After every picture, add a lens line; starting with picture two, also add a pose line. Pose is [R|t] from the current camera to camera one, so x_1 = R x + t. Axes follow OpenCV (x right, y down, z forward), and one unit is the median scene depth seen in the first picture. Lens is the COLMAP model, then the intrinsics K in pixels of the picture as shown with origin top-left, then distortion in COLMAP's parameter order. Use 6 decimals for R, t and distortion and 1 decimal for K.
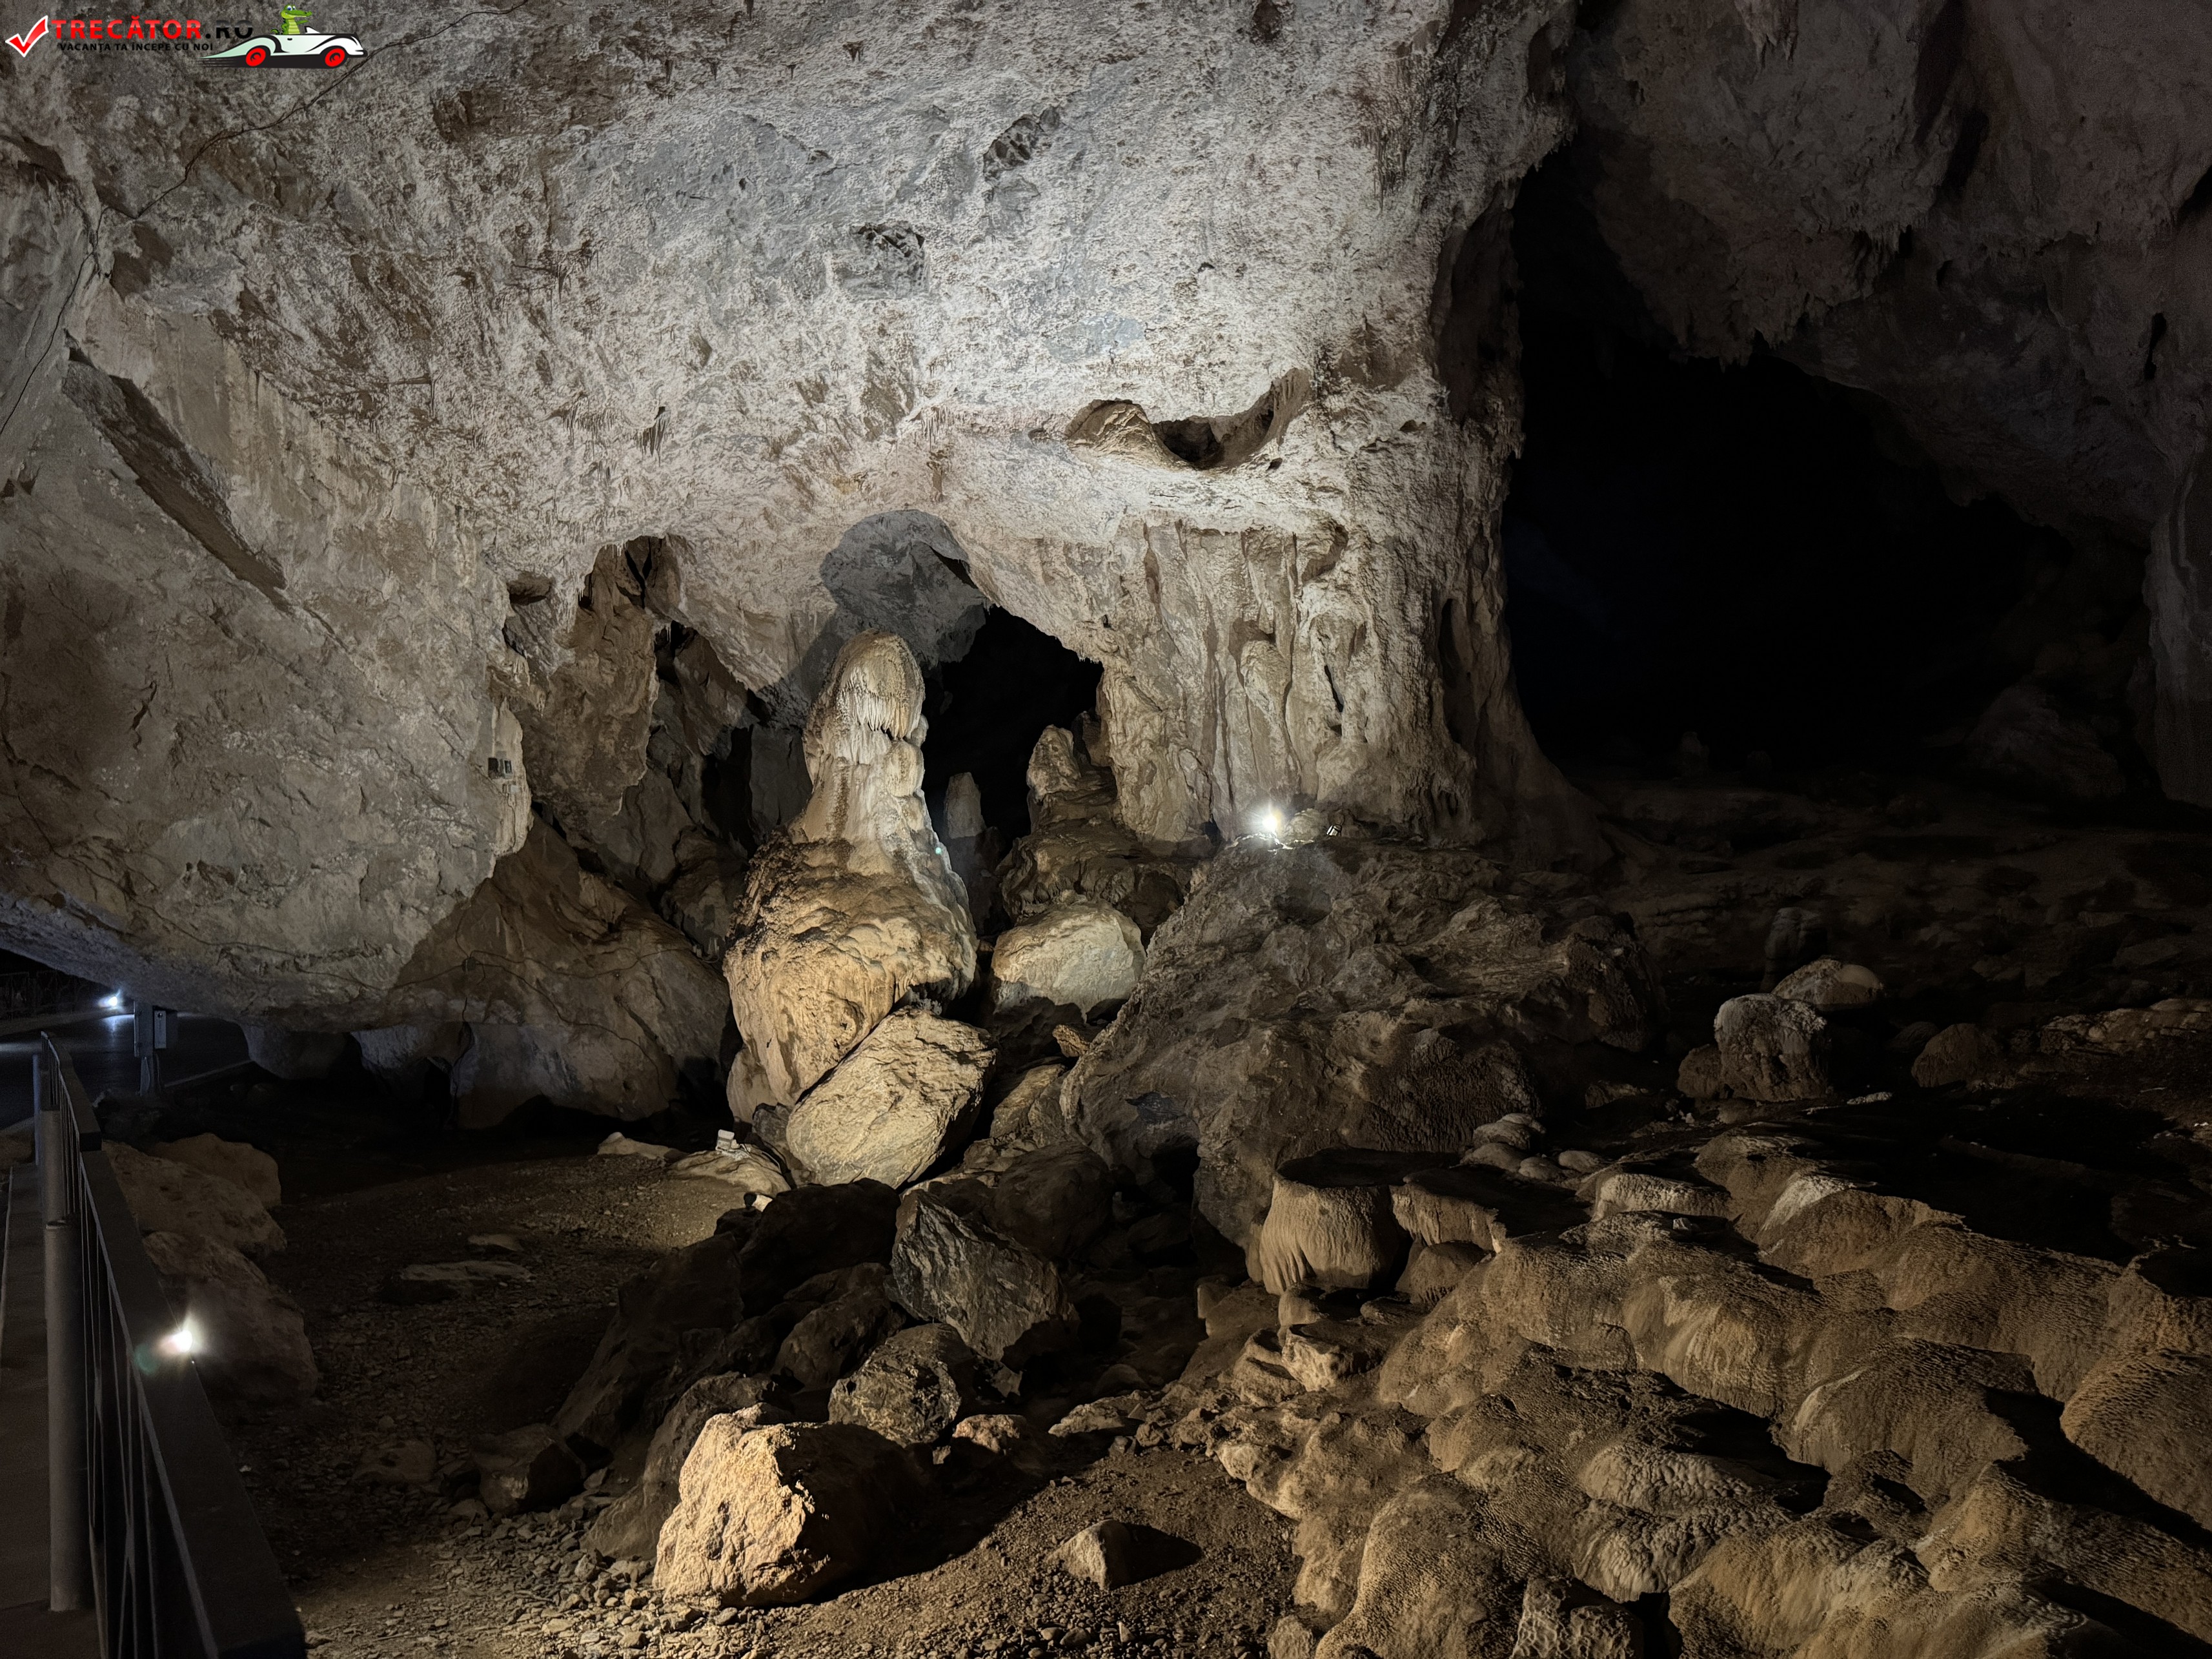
lens RADIAL K [[1497.3, 0, 1100.6], [0, 1497.3, 827.3], [0, 0, 1]] dist [0.090111, -0.101607]
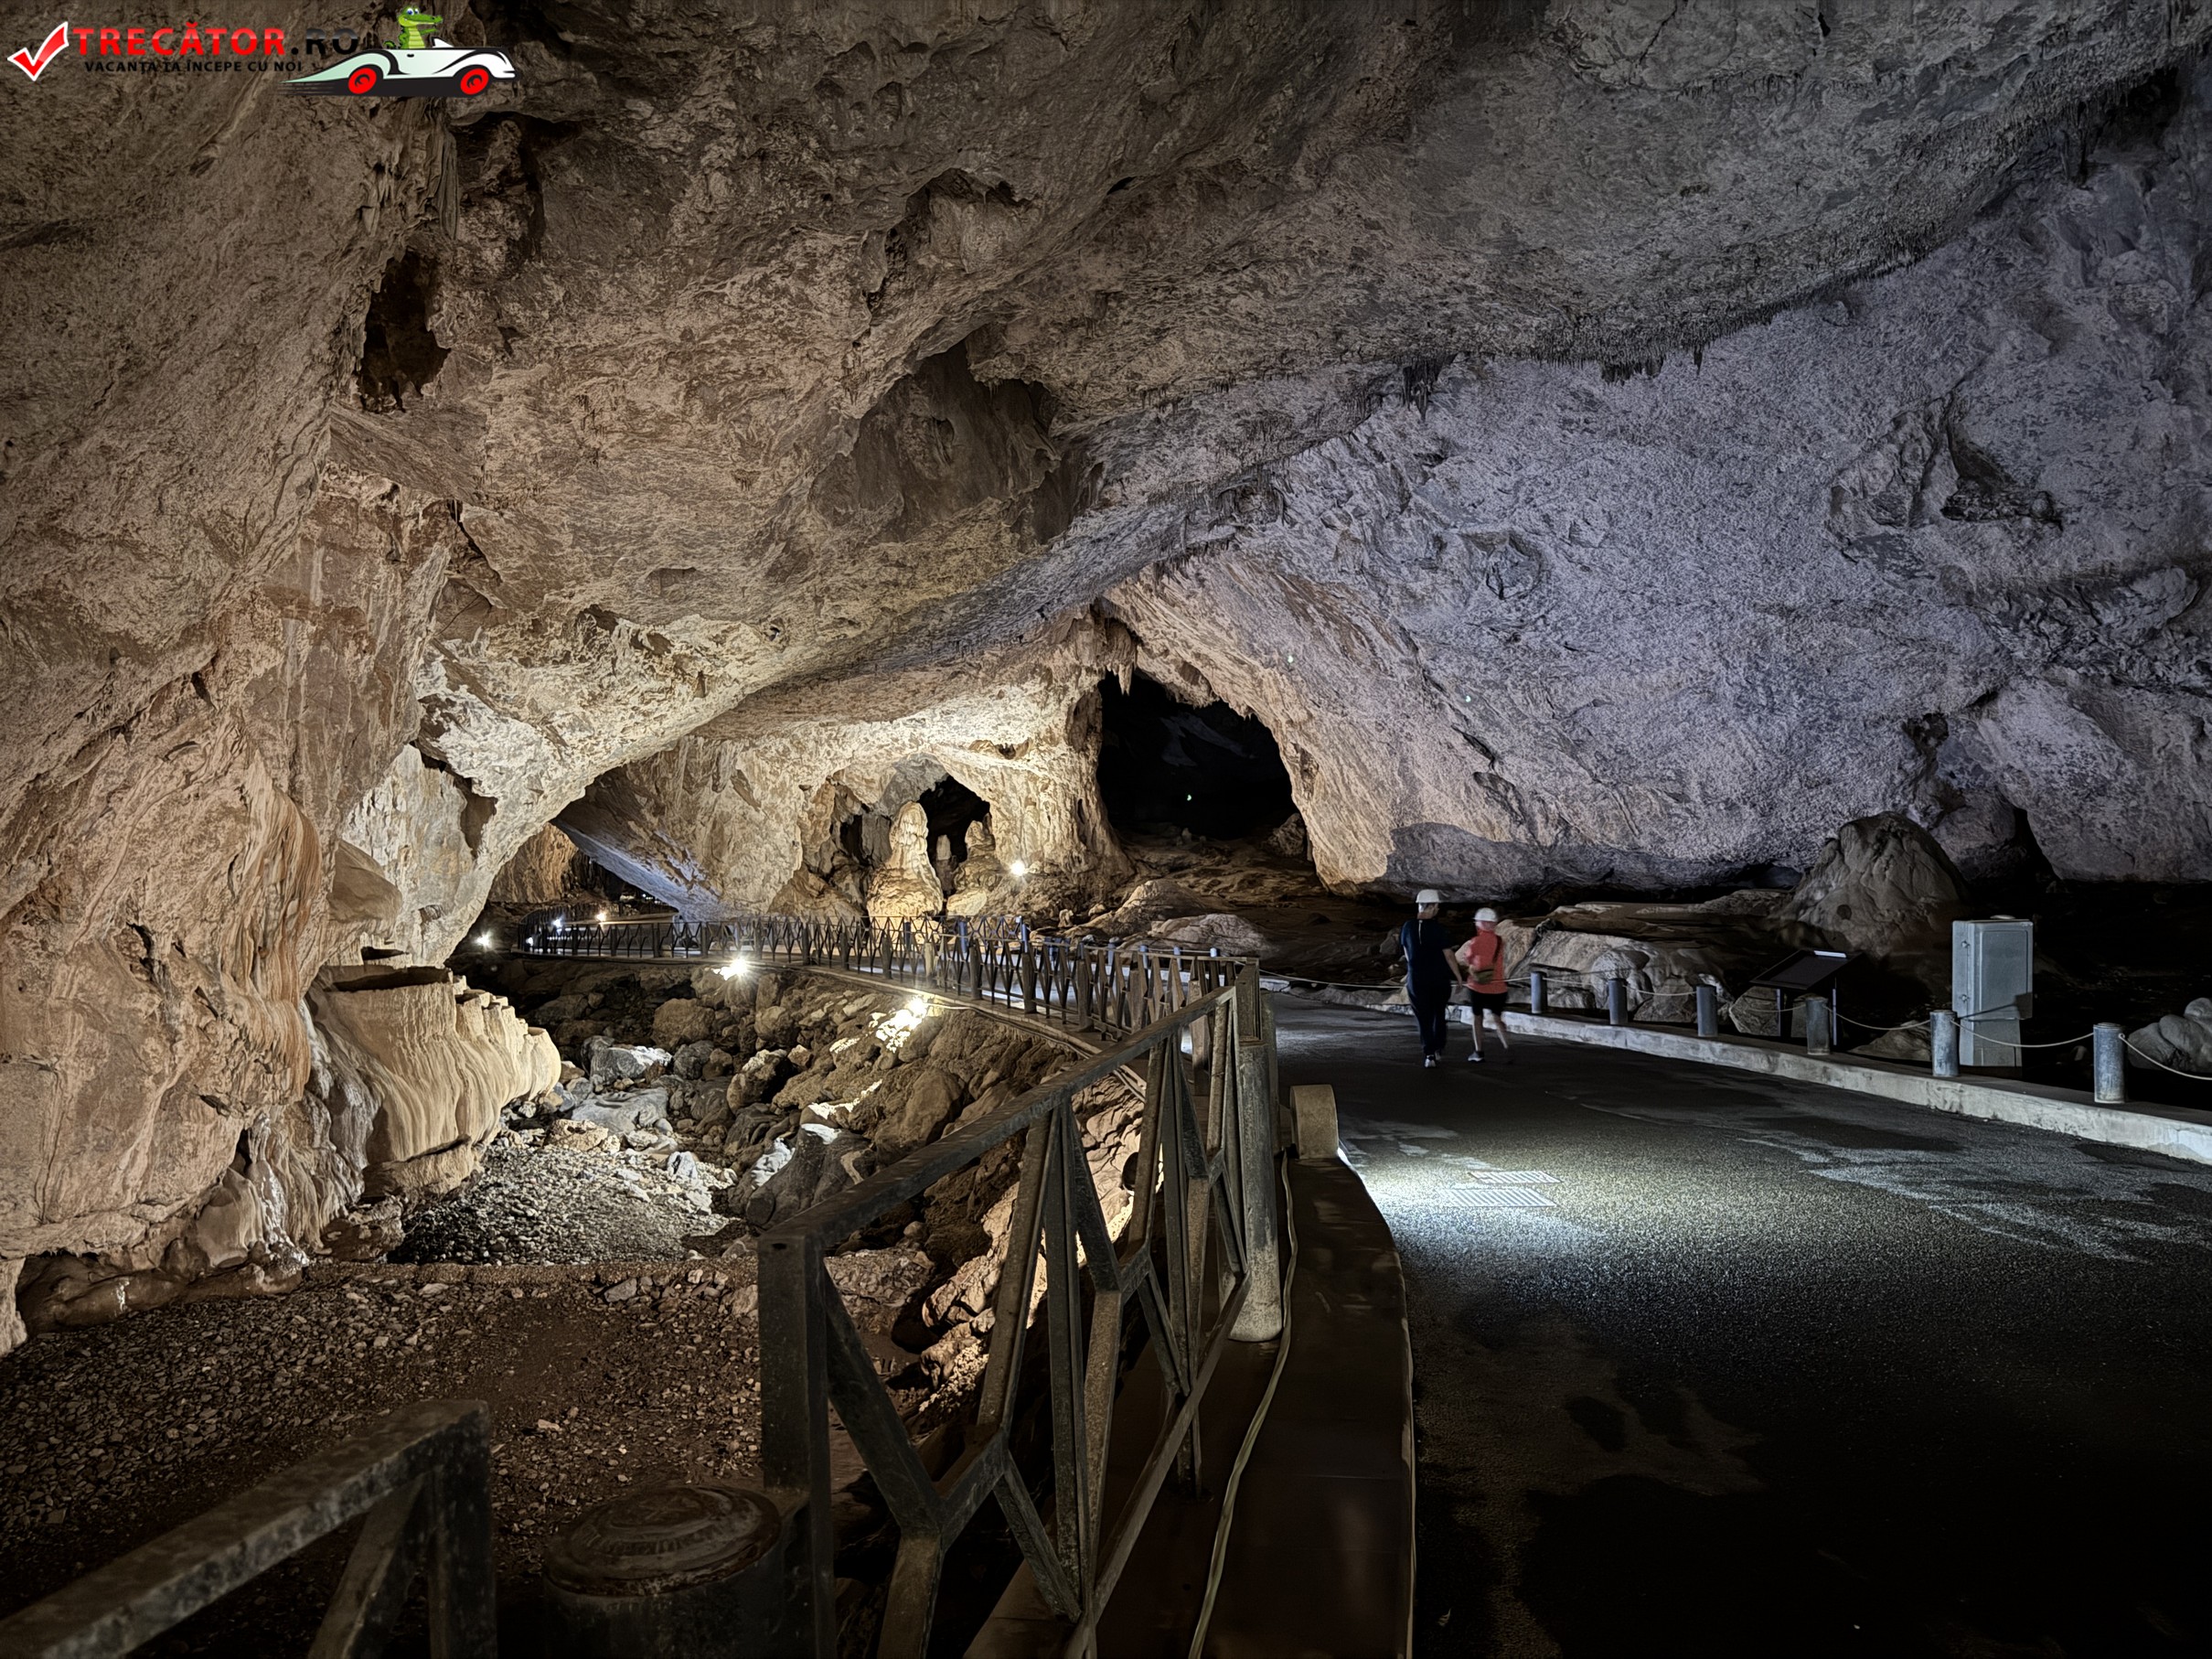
lens RADIAL K [[1497.3, 0, 1100.6], [0, 1497.3, 827.3], [0, 0, 1]] dist [0.090111, -0.101607]
pose [[0.999867, 0.003350, -0.015935, 0.317989], [-0.002784, 0.999368, 0.035435, -0.199555], [0.016044, -0.035386, 0.999245, -2.292302]]
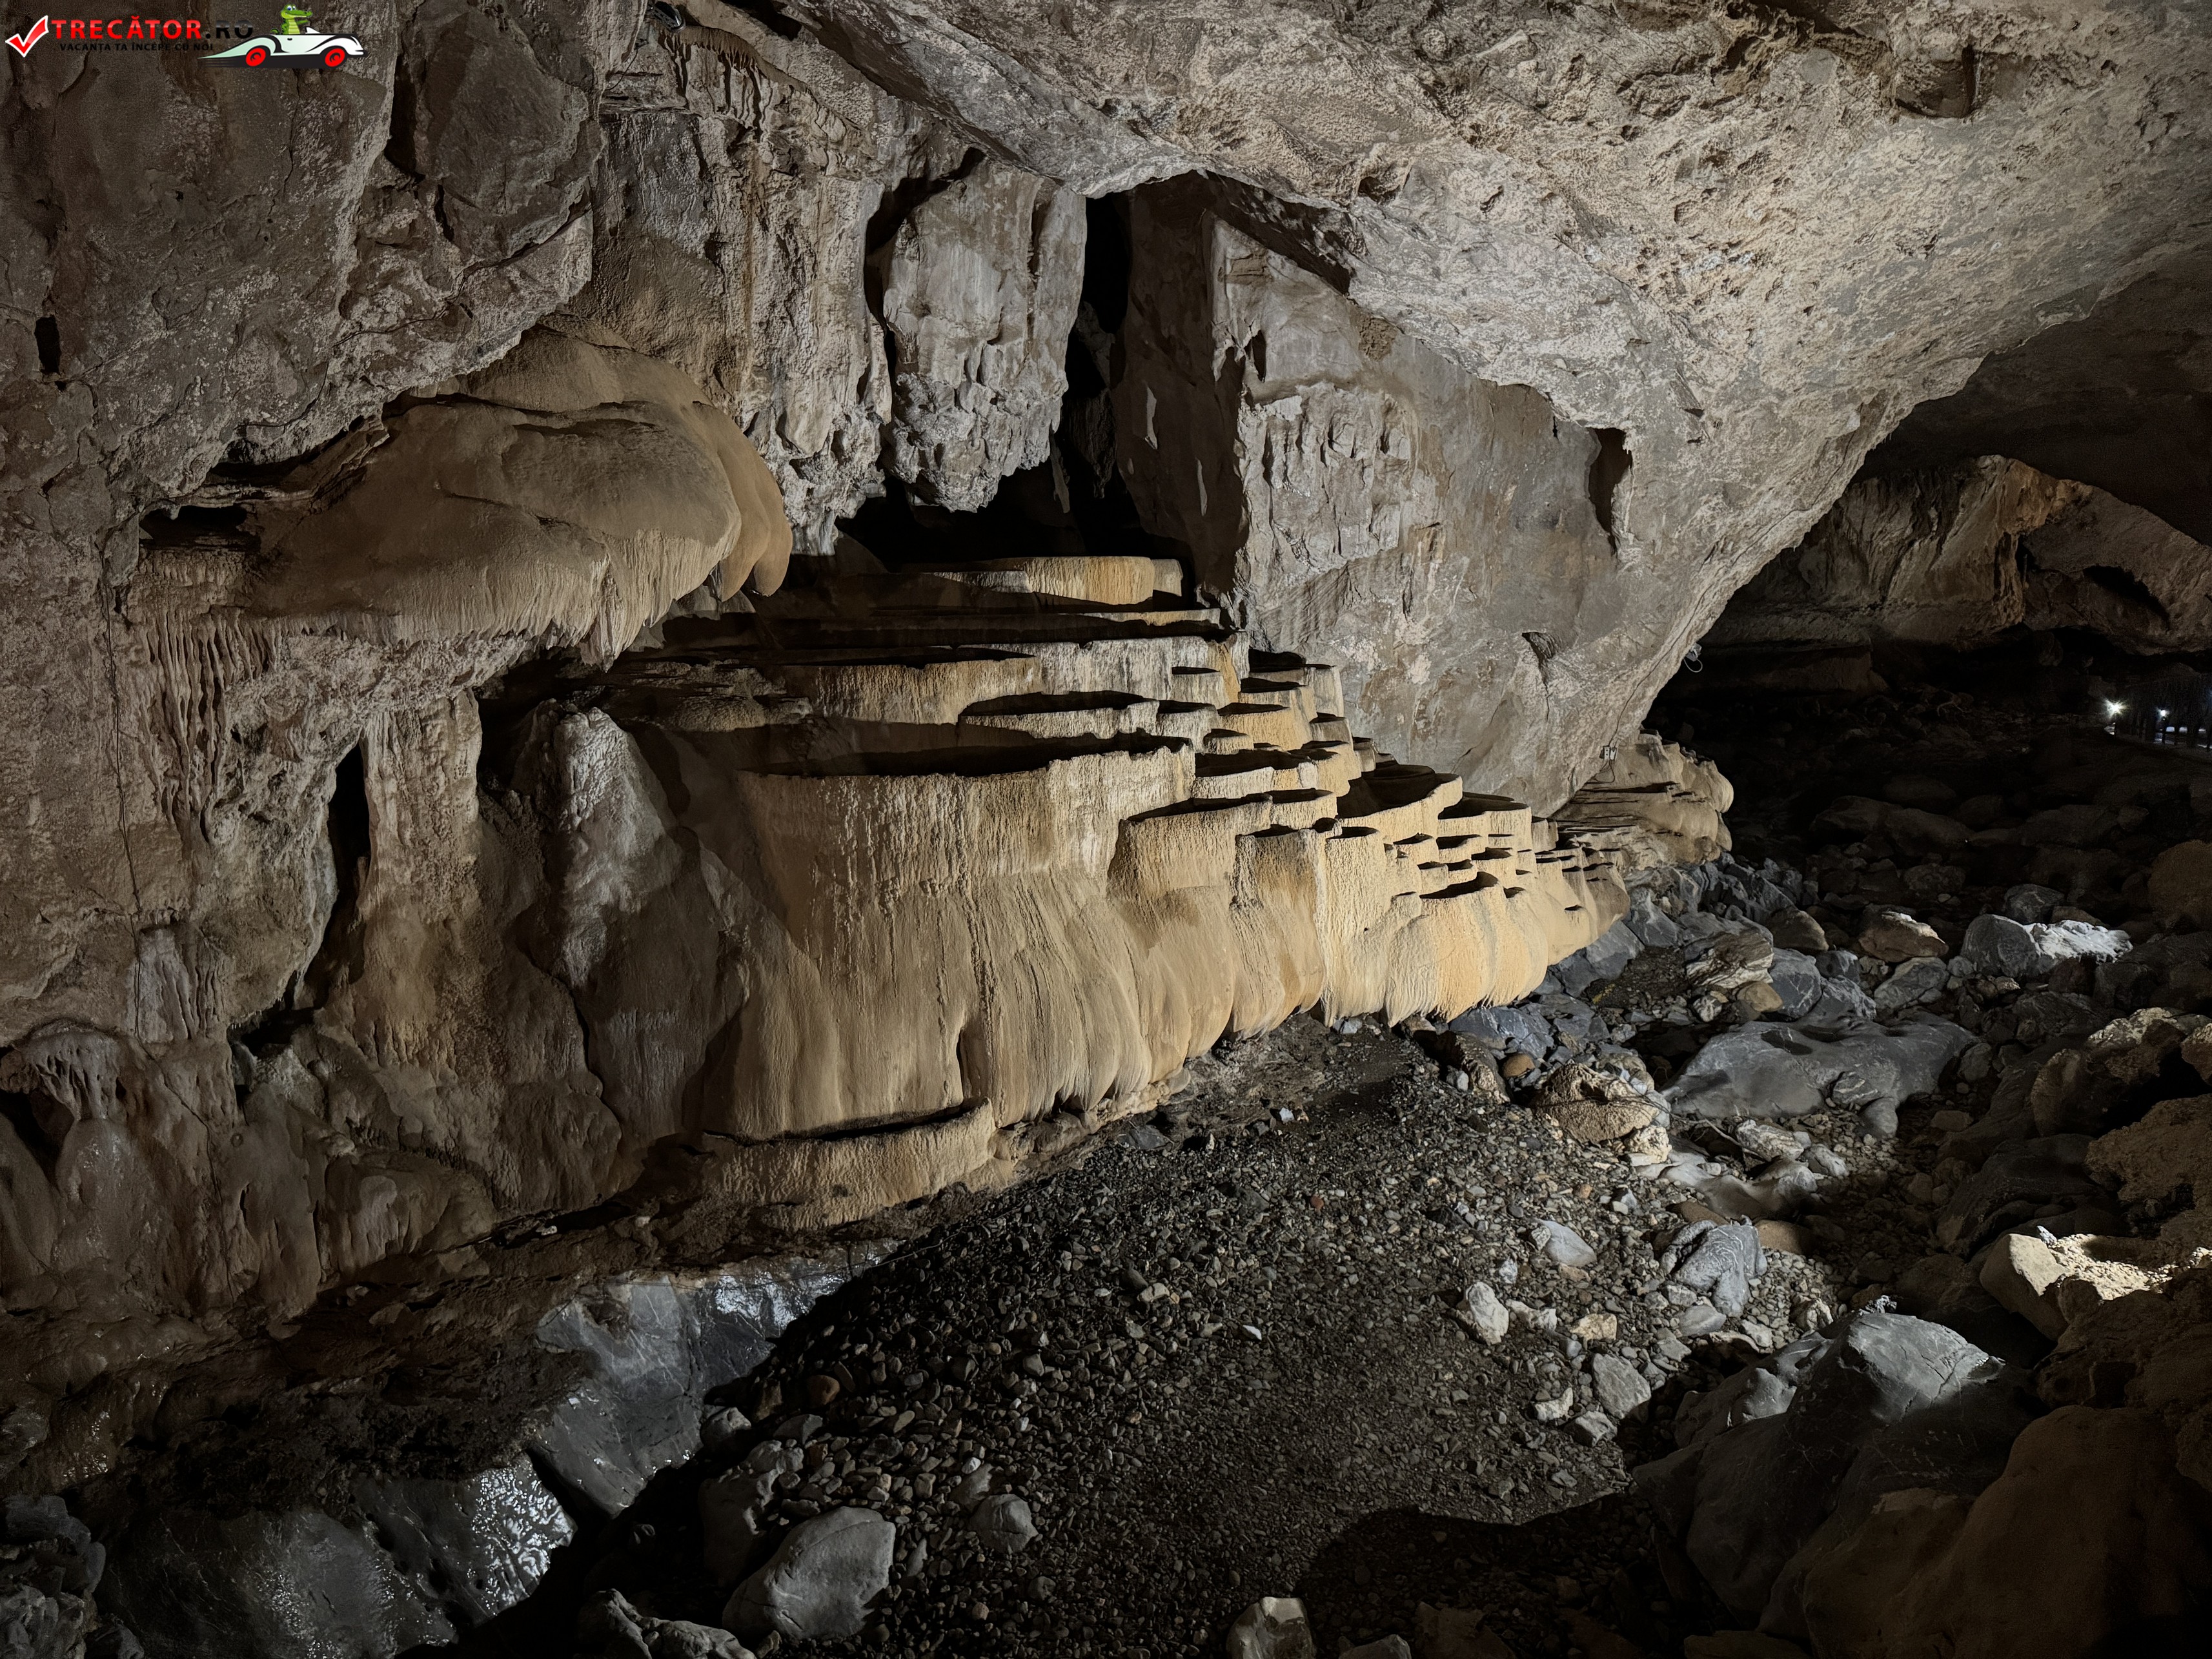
lens RADIAL K [[1546.0, 0, 1095.6], [0, 1546.0, 836.6], [0, 0, 1]] dist [0.019012, -0.029709]
pose [[0.466966, 0.143211, -0.872602, 0.305528], [0.036845, 0.982790, 0.181012, -0.120032], [0.883508, -0.116677, 0.453653, -1.412455]]
